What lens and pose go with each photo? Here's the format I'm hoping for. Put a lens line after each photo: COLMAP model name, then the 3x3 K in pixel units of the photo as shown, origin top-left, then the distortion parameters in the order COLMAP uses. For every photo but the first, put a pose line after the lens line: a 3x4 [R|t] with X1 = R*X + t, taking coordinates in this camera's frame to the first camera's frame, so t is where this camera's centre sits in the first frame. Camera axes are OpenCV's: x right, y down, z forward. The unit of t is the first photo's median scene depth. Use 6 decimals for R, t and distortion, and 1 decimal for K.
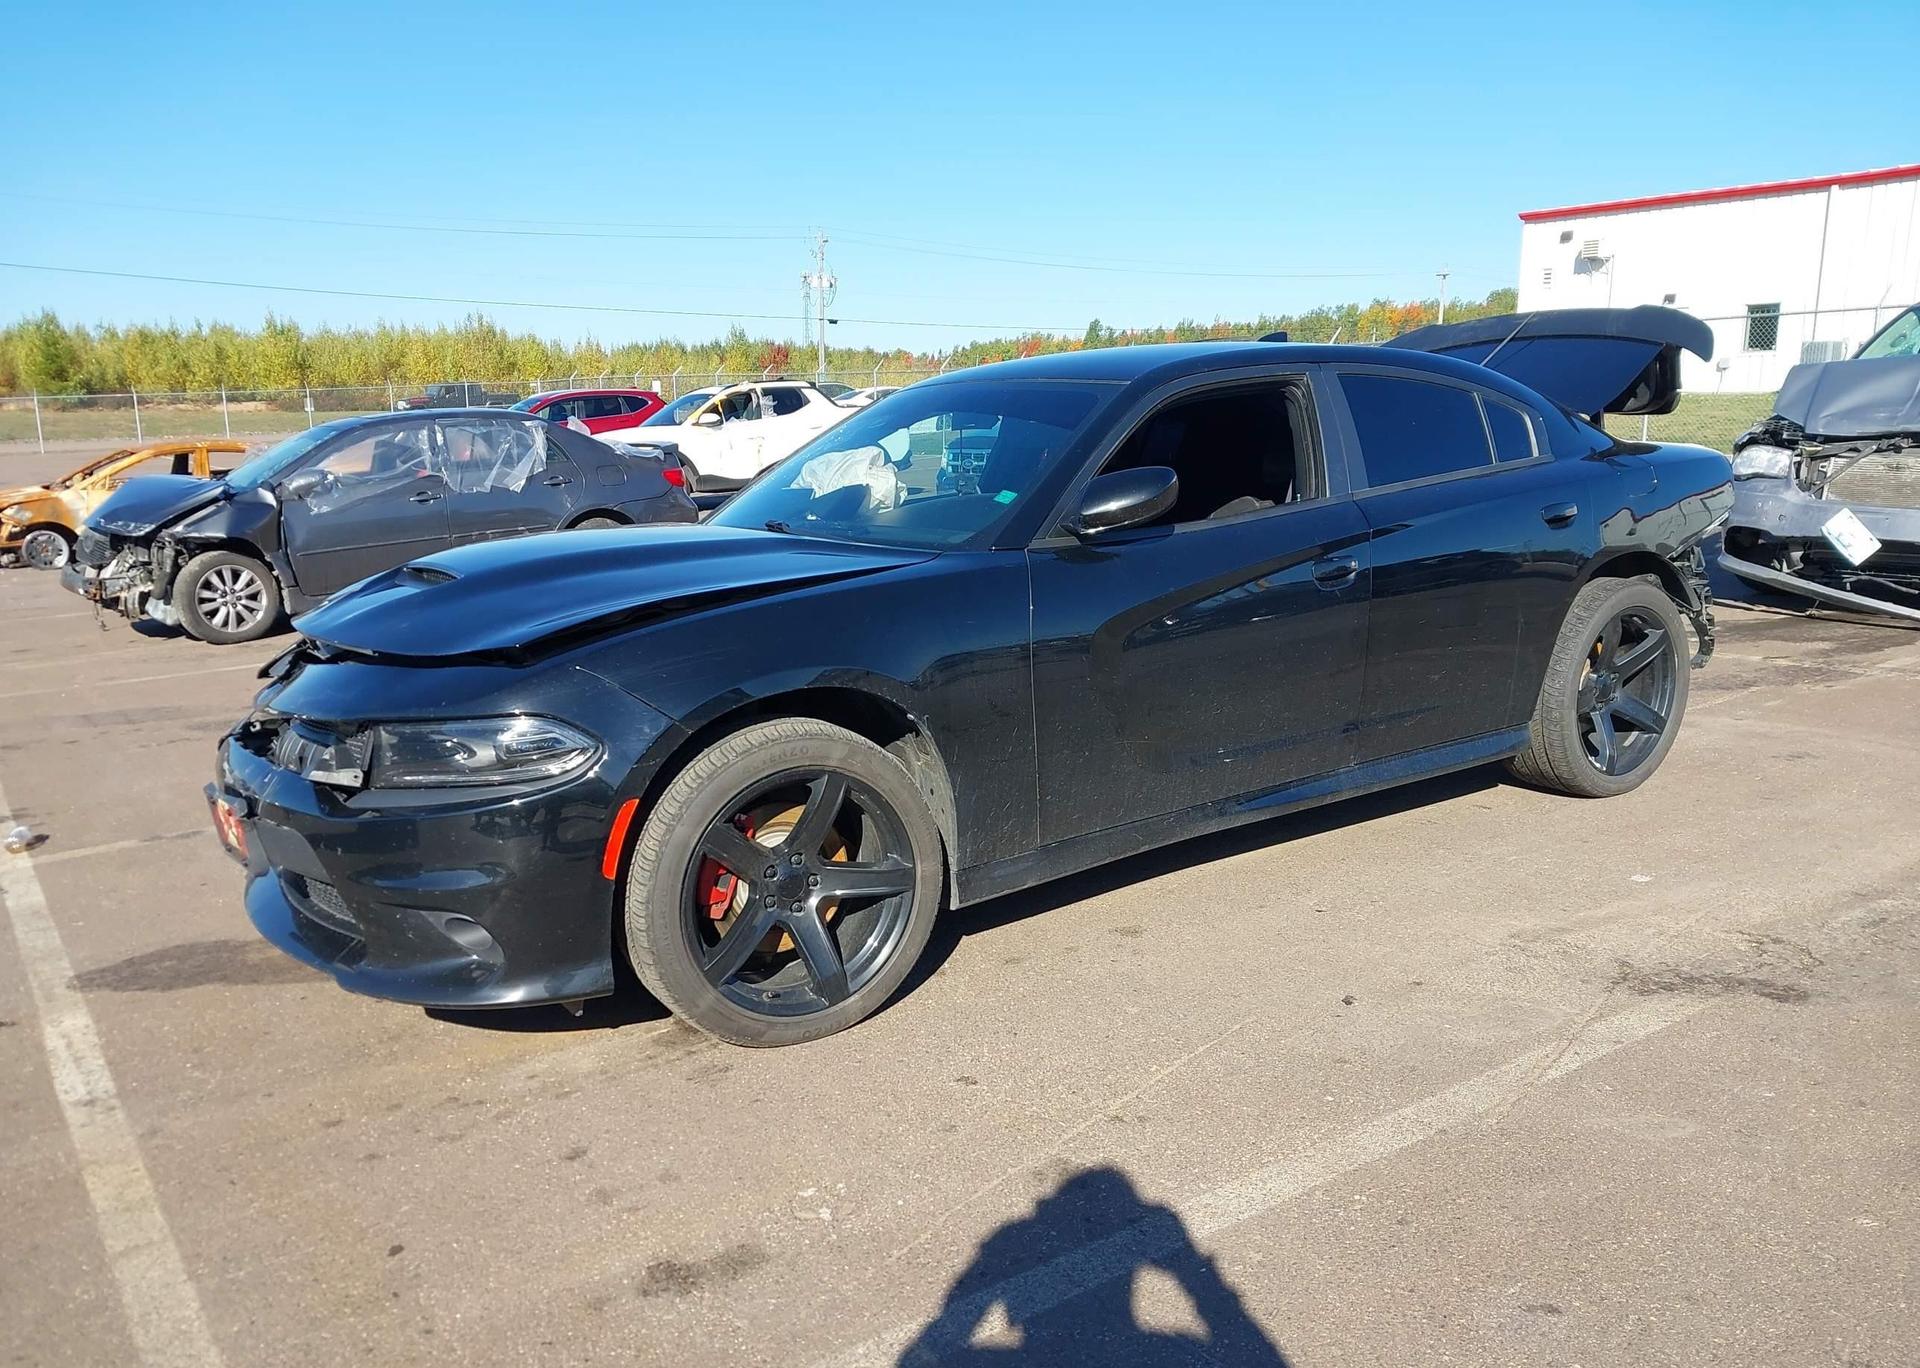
lens RADIAL K [[1510.4, 0, 942.3], [0, 1510.4, 681.5], [0, 0, 1]] dist [0.010121, 0.012902]
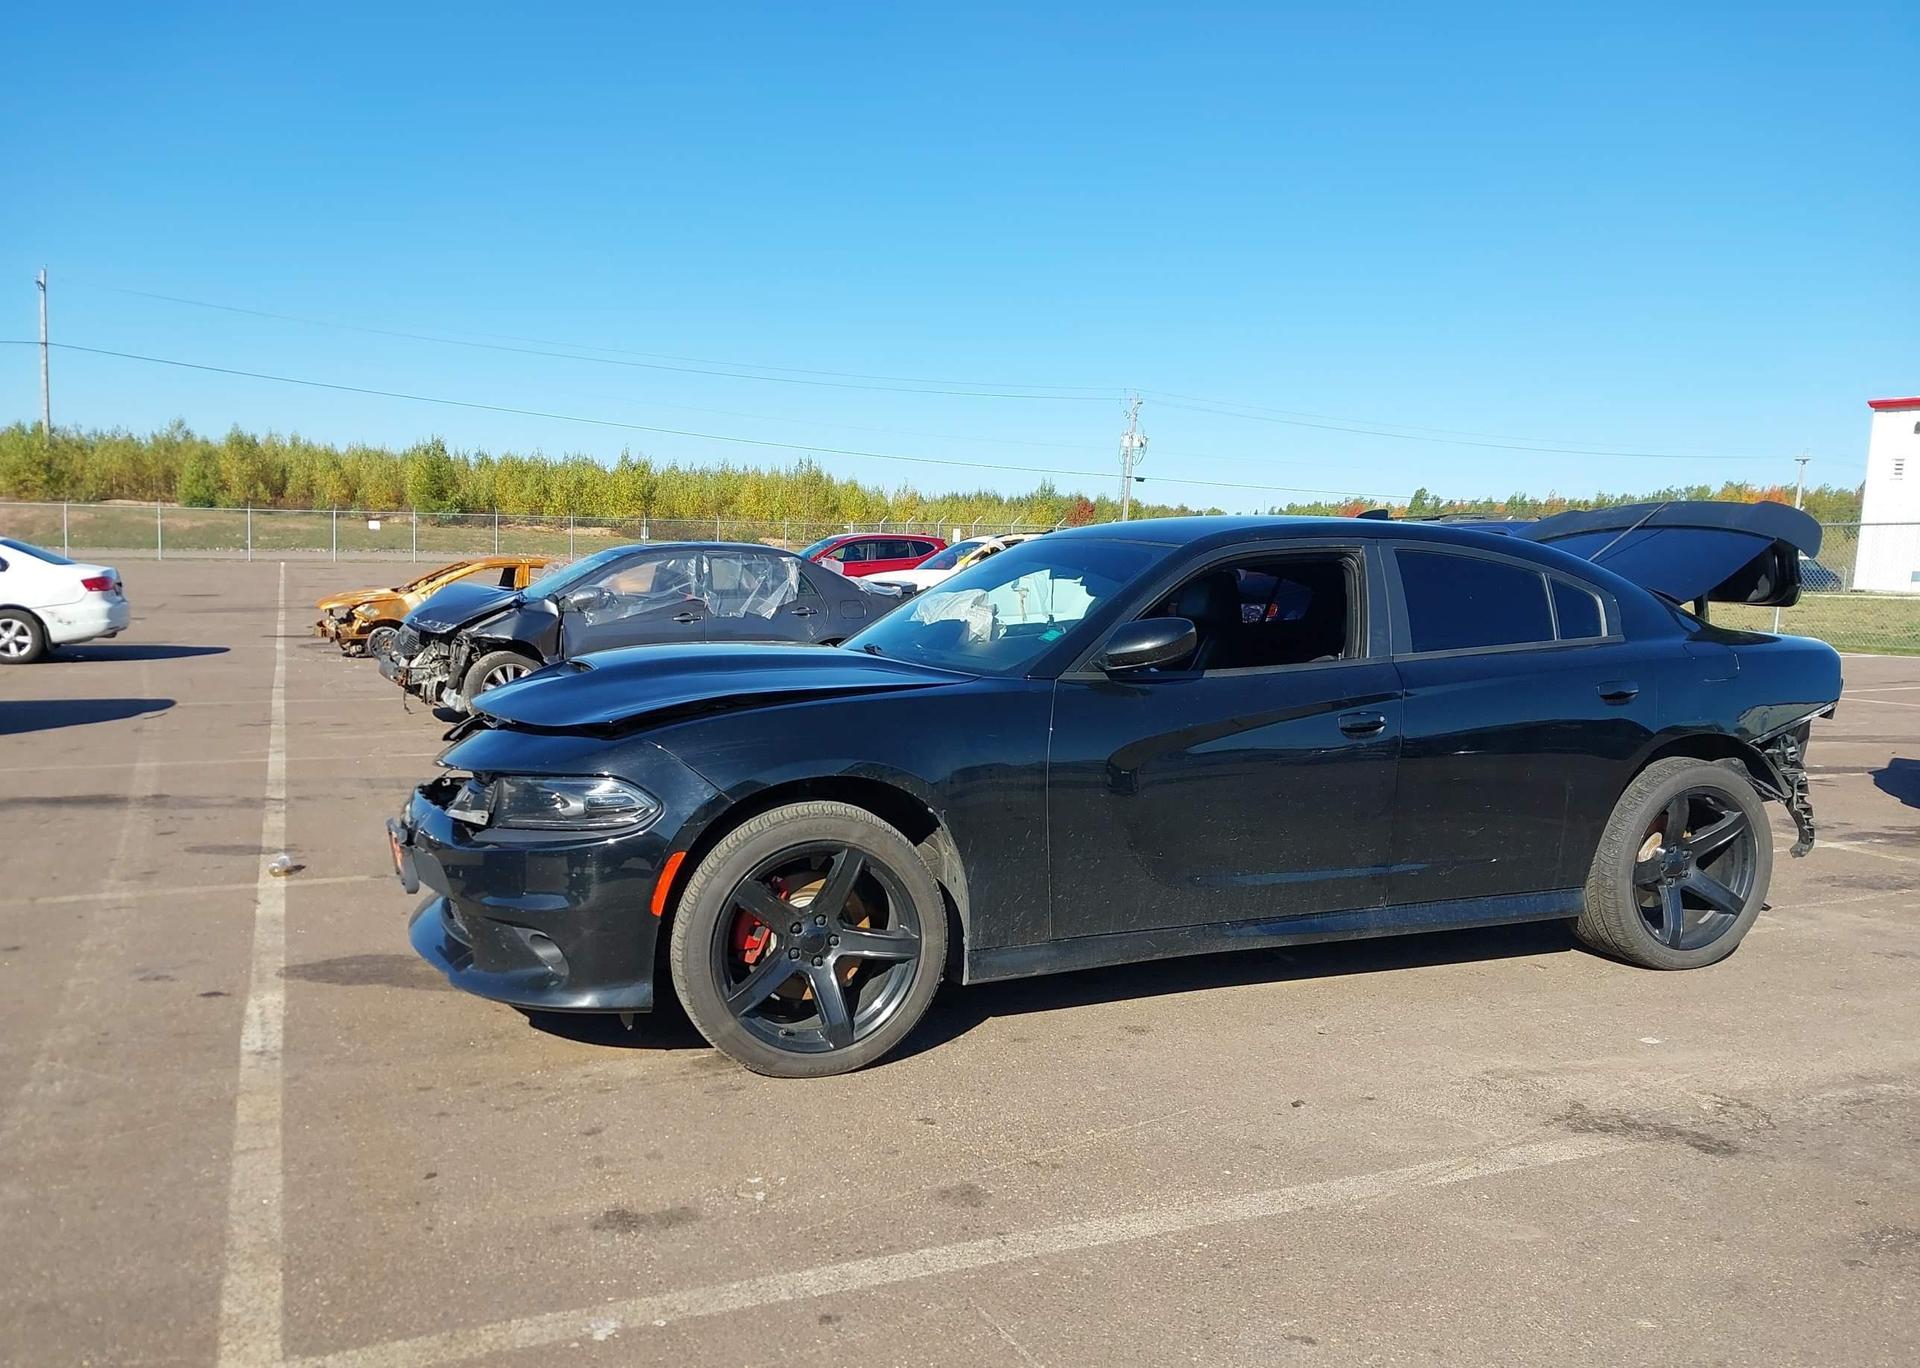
lens RADIAL K [[1494.2, 0, 941.5], [0, 1494.2, 683.0], [0, 0, 1]] dist [0.042848, -0.067516]
pose [[0.978952, 0.072041, -0.190955, 0.184803], [-0.090236, 0.991993, -0.088359, 0.024247], [0.183060, 0.103730, 0.977614, -0.138467]]
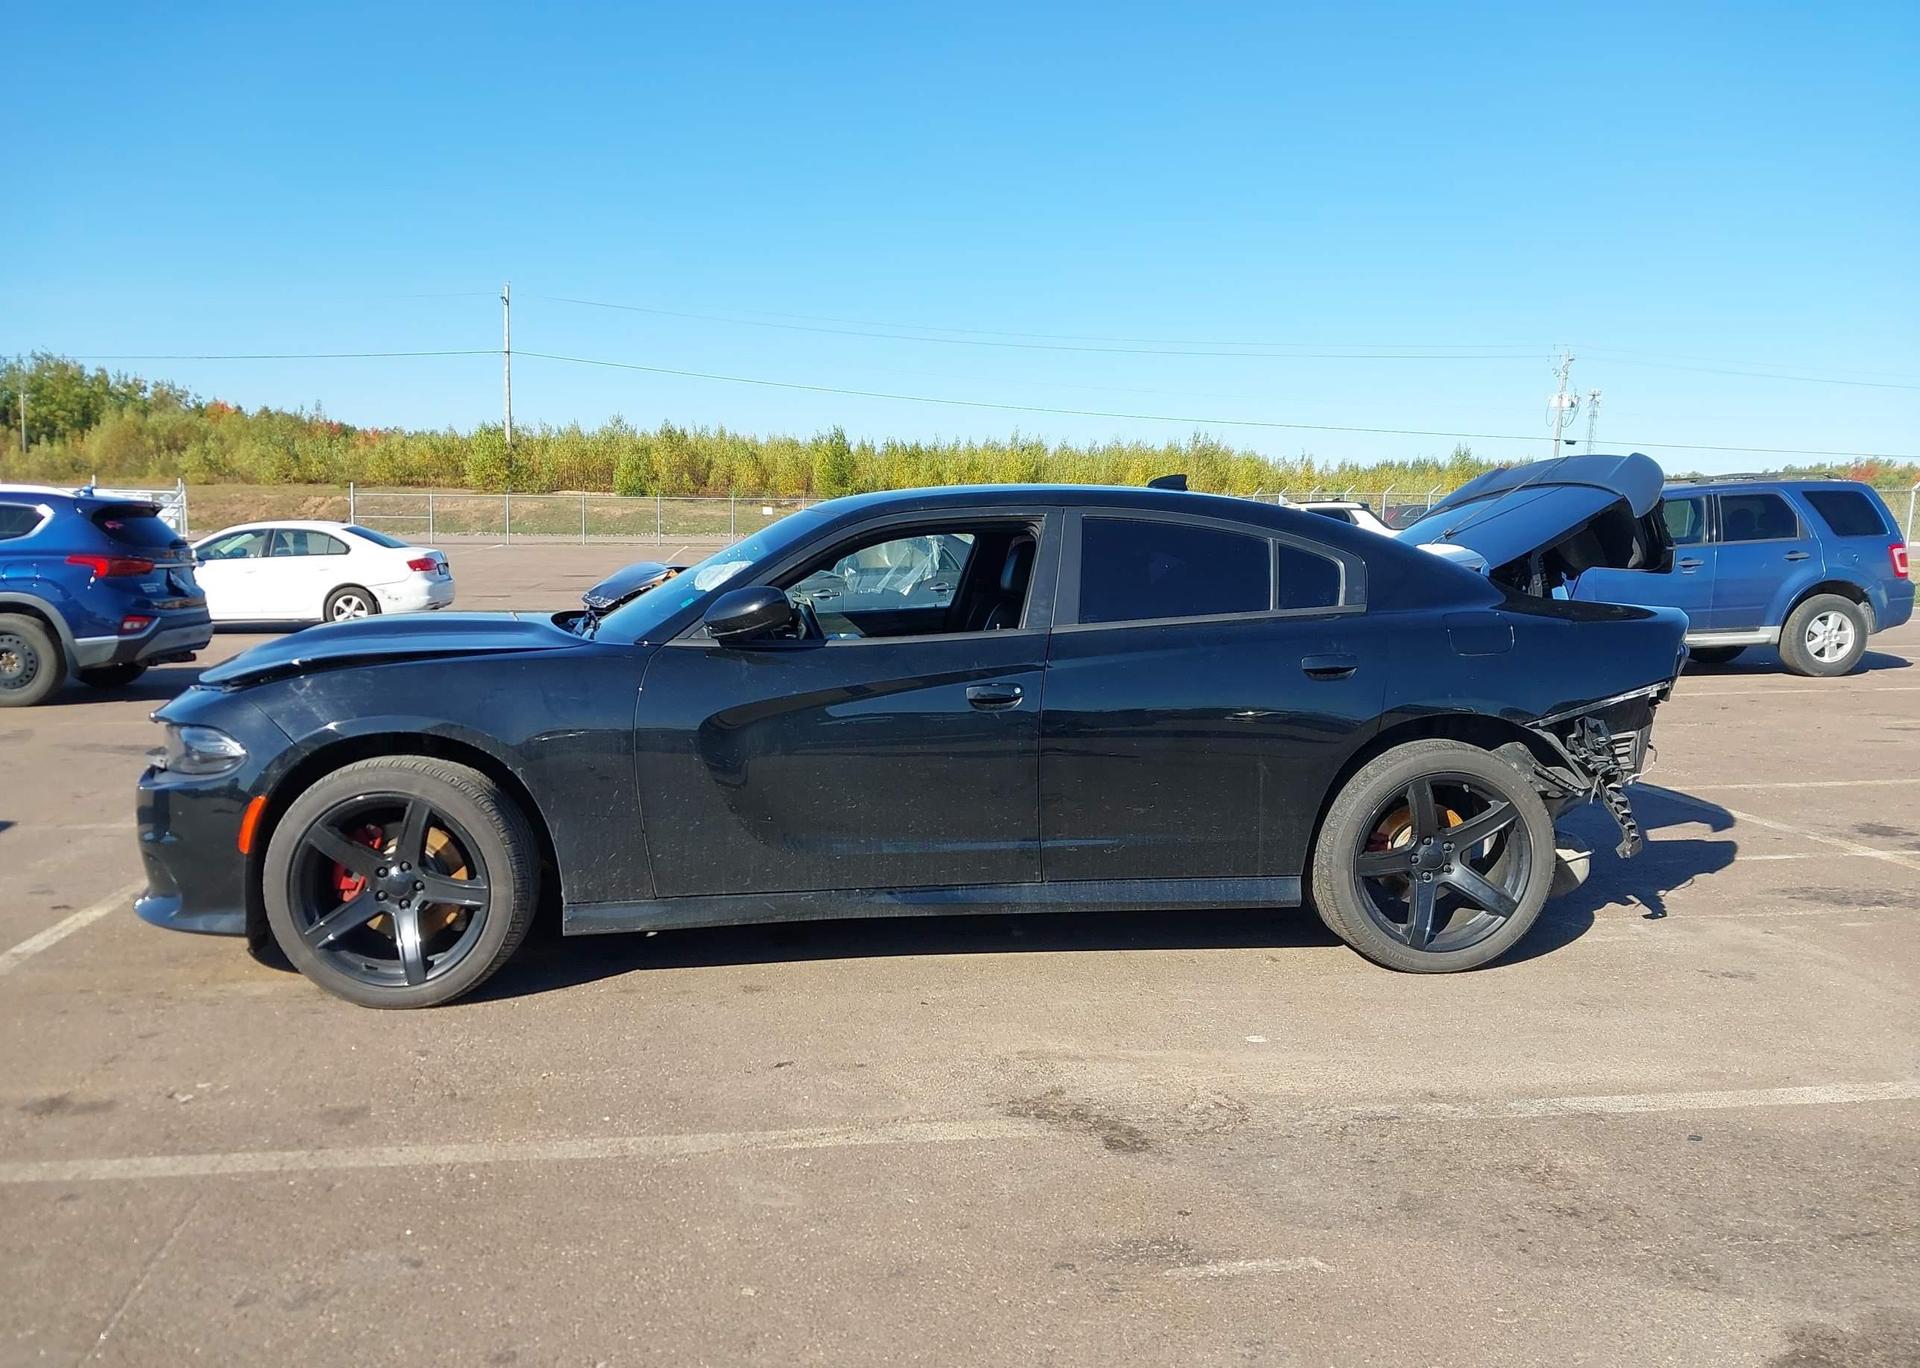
lens RADIAL K [[1494.2, 0, 941.5], [0, 1494.2, 683.0], [0, 0, 1]] dist [0.042848, -0.067516]
pose [[0.893973, 0.089223, -0.439148, 0.756889], [-0.121776, 0.991470, -0.046460, -0.029117], [0.431257, 0.095012, 0.897212, 0.034469]]
